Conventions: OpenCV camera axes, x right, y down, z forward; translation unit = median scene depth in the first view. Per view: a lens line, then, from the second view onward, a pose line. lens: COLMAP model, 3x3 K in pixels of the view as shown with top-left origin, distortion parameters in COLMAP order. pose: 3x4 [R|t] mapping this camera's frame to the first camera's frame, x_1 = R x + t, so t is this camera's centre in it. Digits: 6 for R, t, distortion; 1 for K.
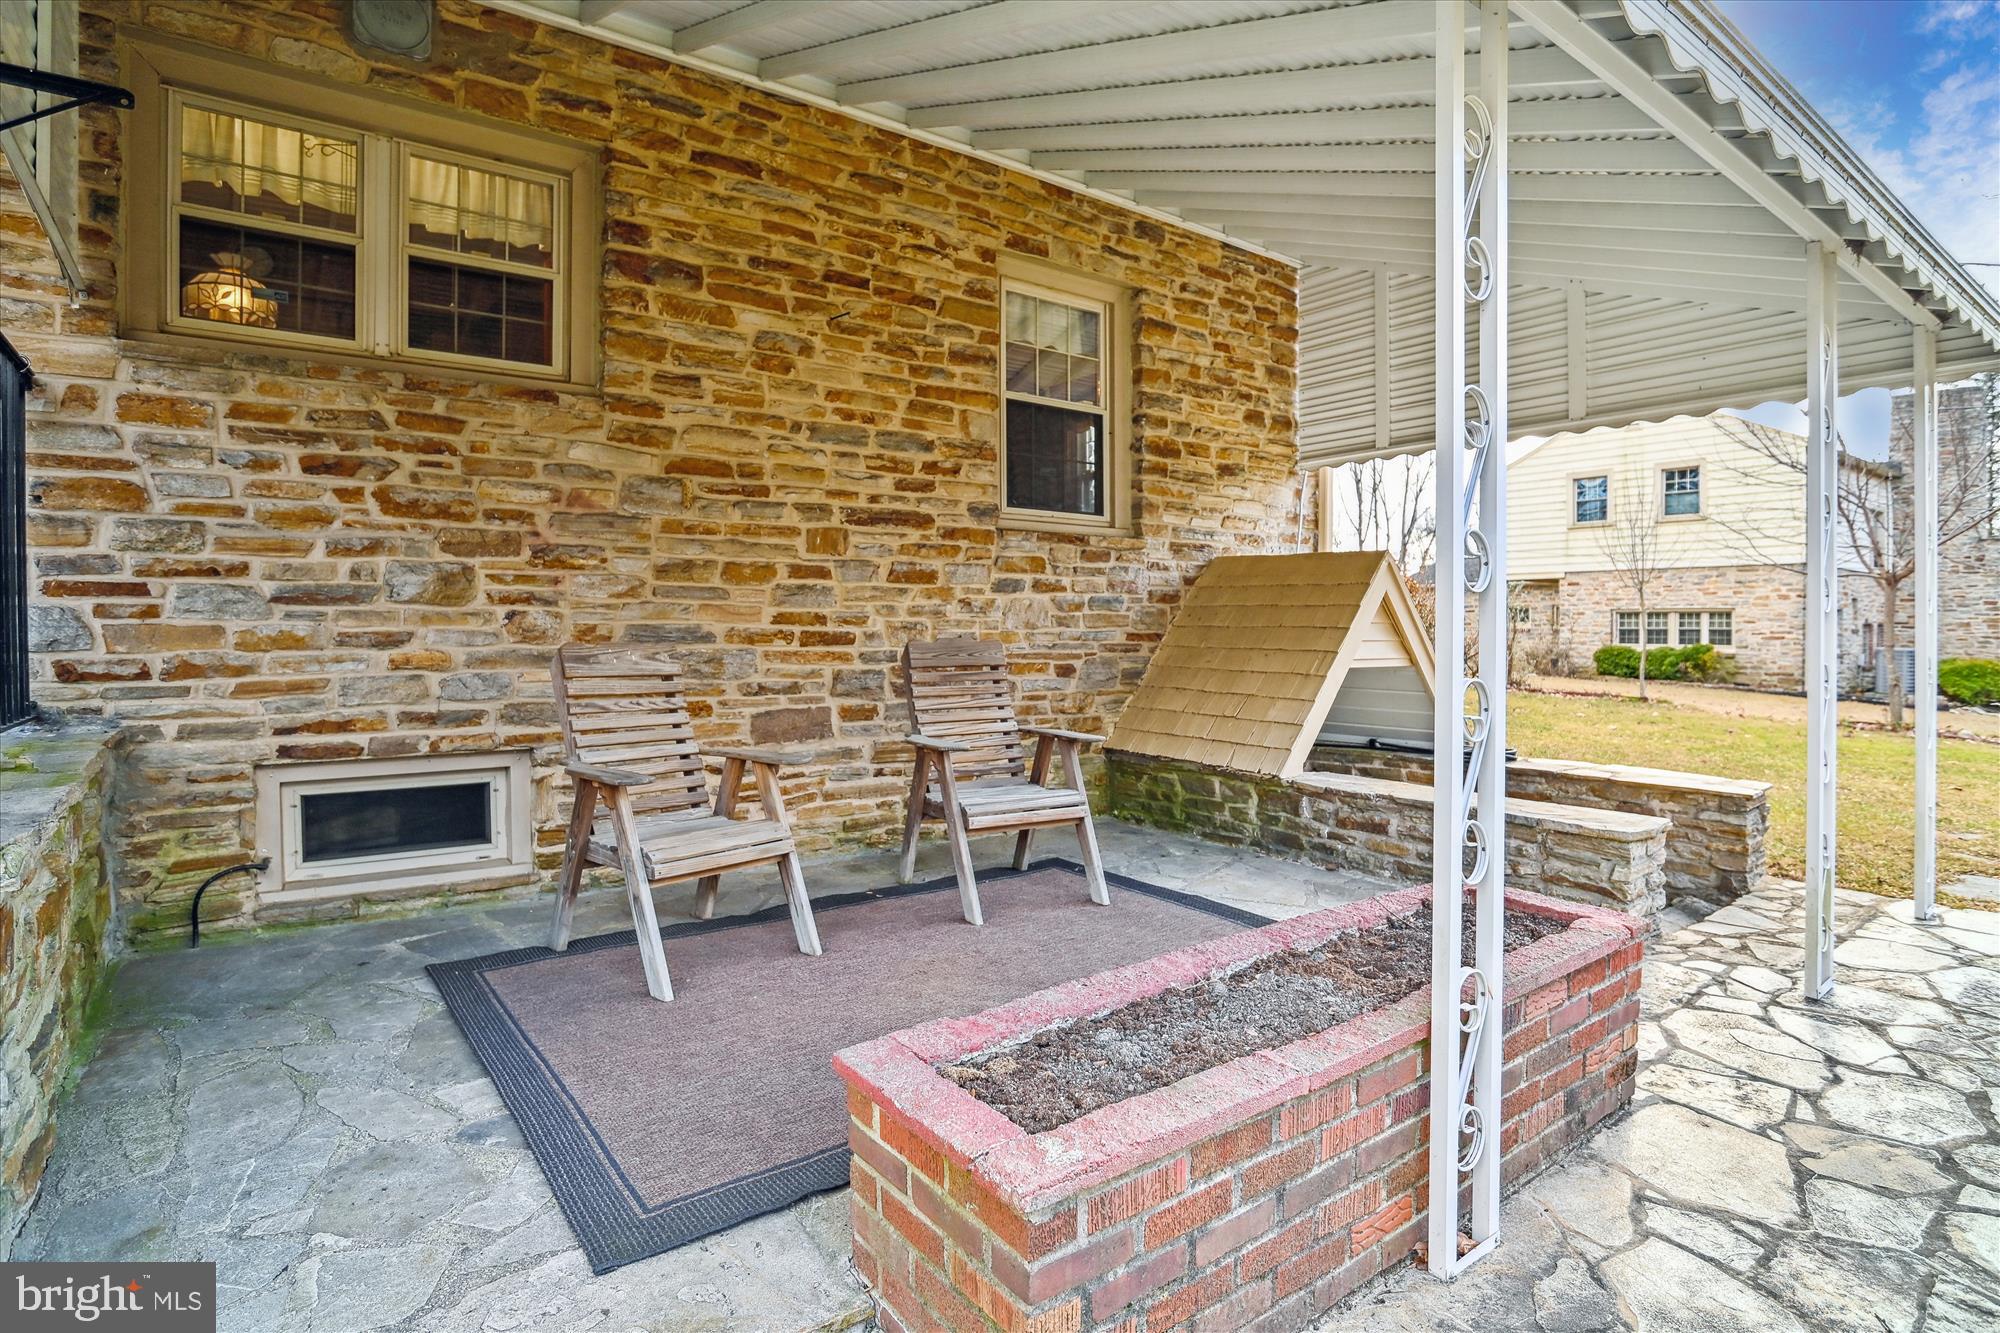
lens RADIAL K [[1028.4, 0, 1009.0], [0, 1028.4, 612.8], [0, 0, 1]] dist [-0.048375, 0.004545]
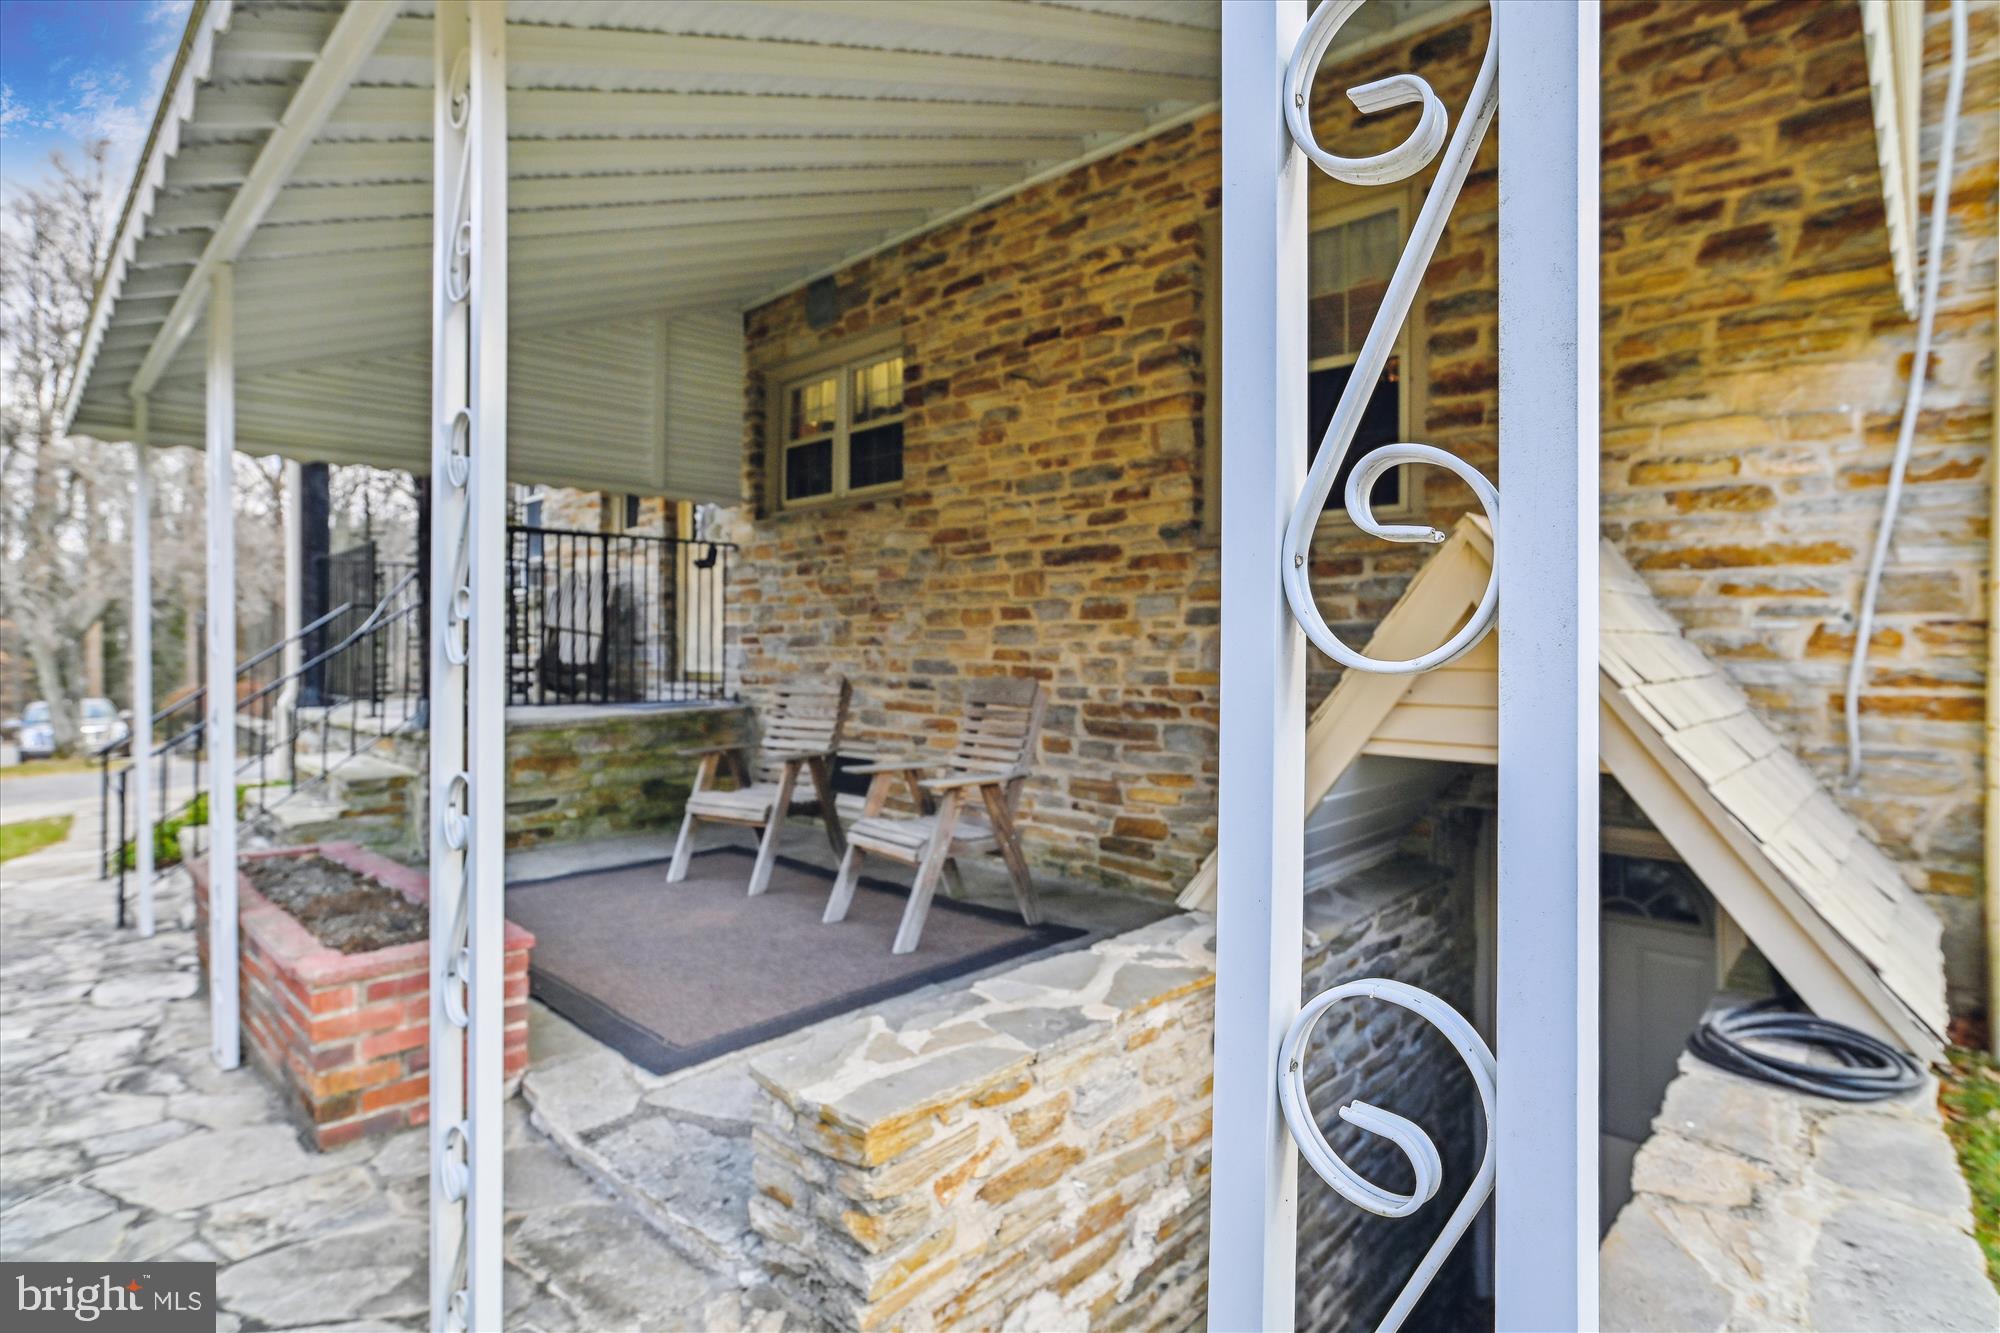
lens RADIAL K [[1028.4, 0, 1018.8], [0, 1028.4, 652.5], [0, 0, 1]] dist [-0.048375, 0.004545]
pose [[0.165463, 0.003812, -0.986209, 0.873067], [0.008989, 0.999945, 0.005373, -0.002909], [0.986175, -0.009754, 0.165419, 0.781161]]
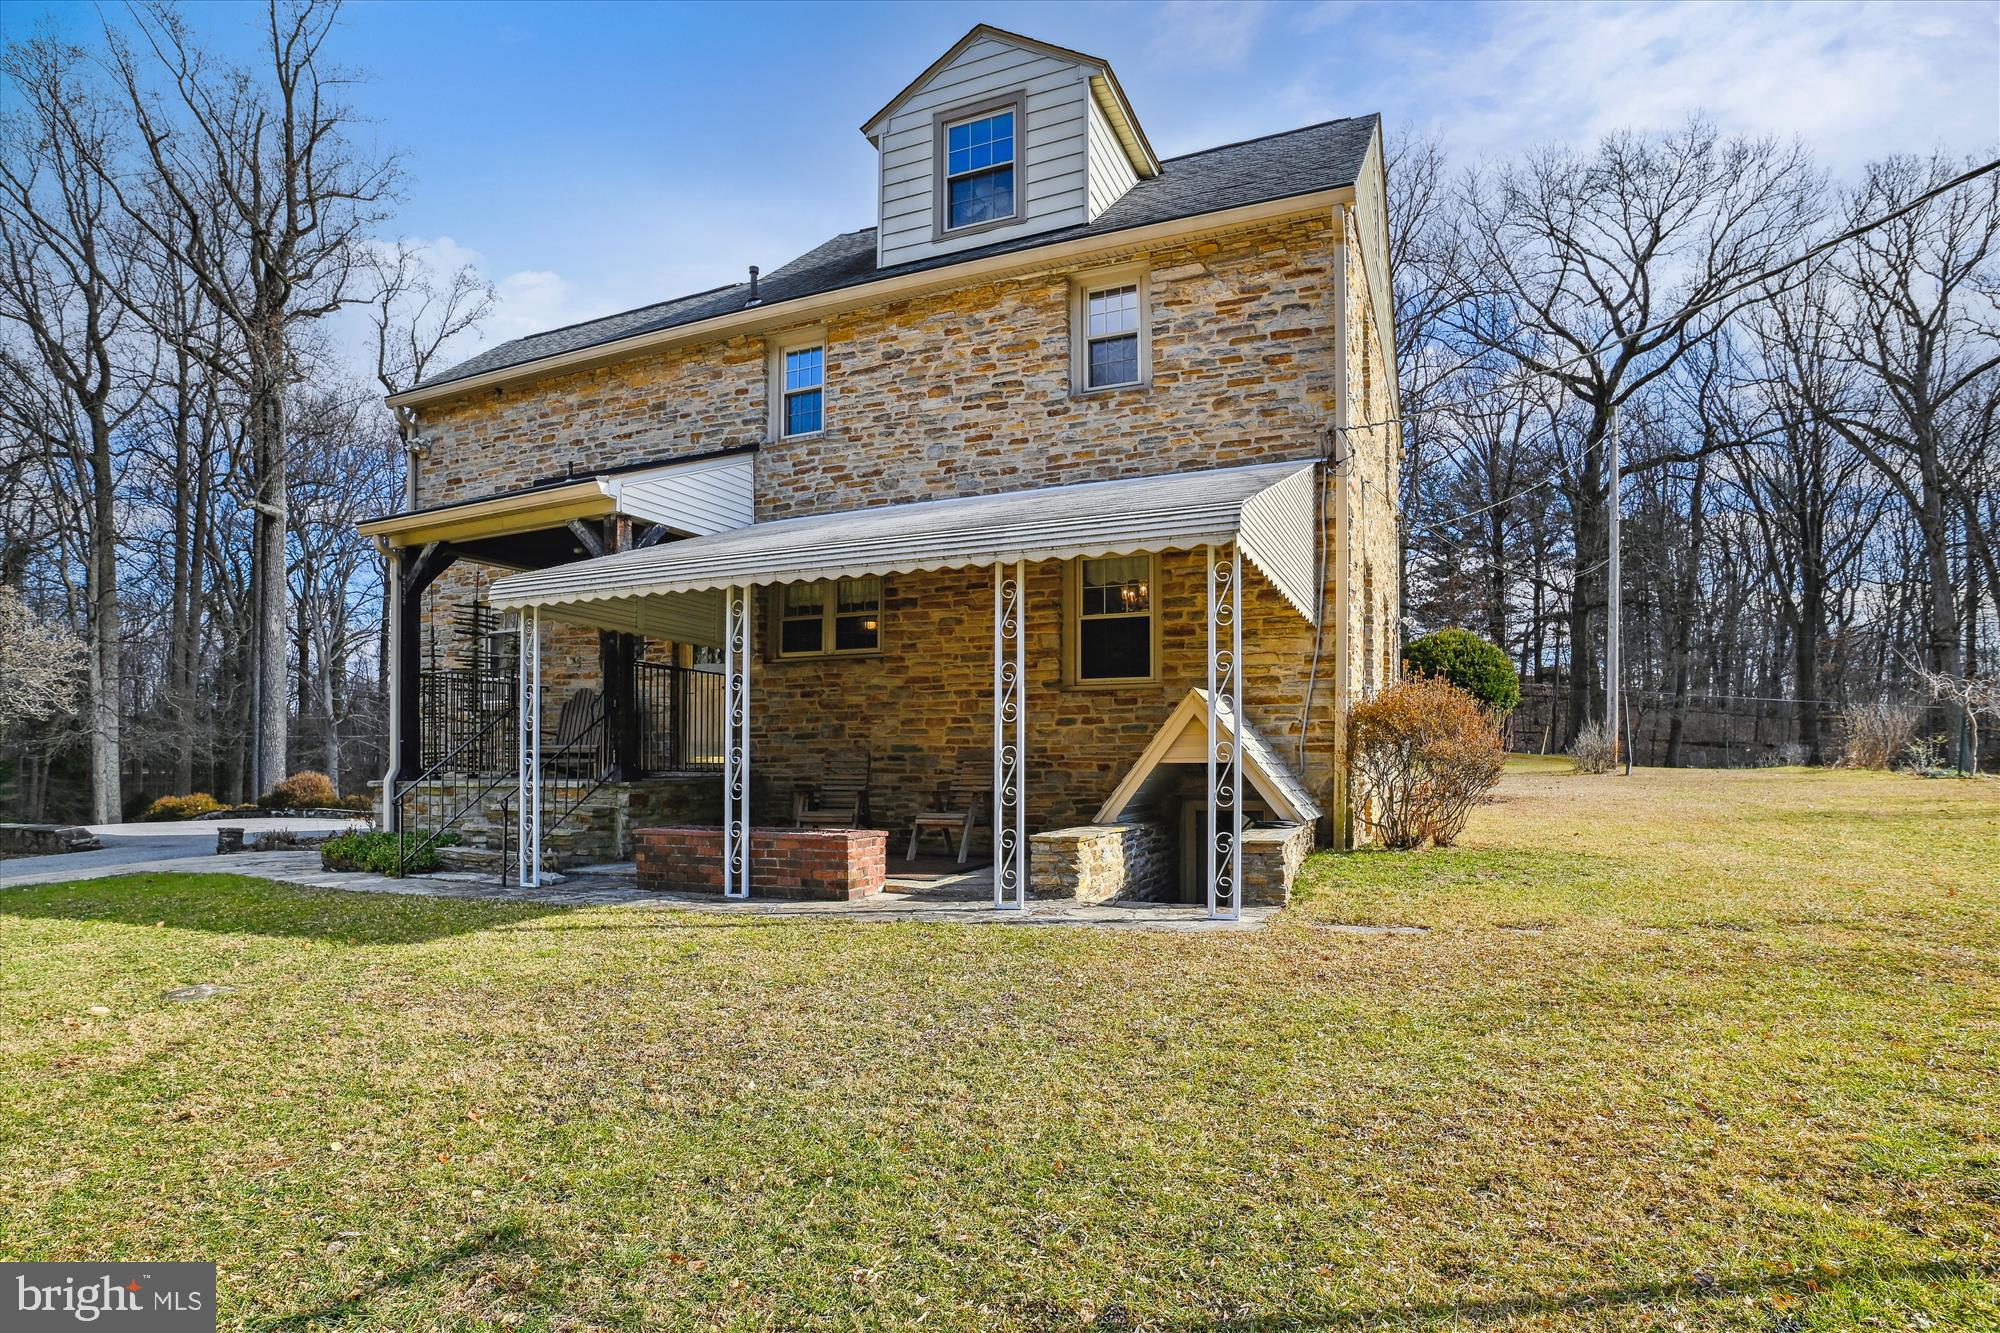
lens RADIAL K [[1028.4, 0, 1004.8], [0, 1028.4, 677.7], [0, 0, 1]] dist [-0.048375, 0.004545]
pose [[0.504050, -0.083047, -0.859672, 1.715328], [0.009621, 0.995844, -0.090561, 0.068968], [0.863621, 0.037376, 0.502755, -0.048528]]
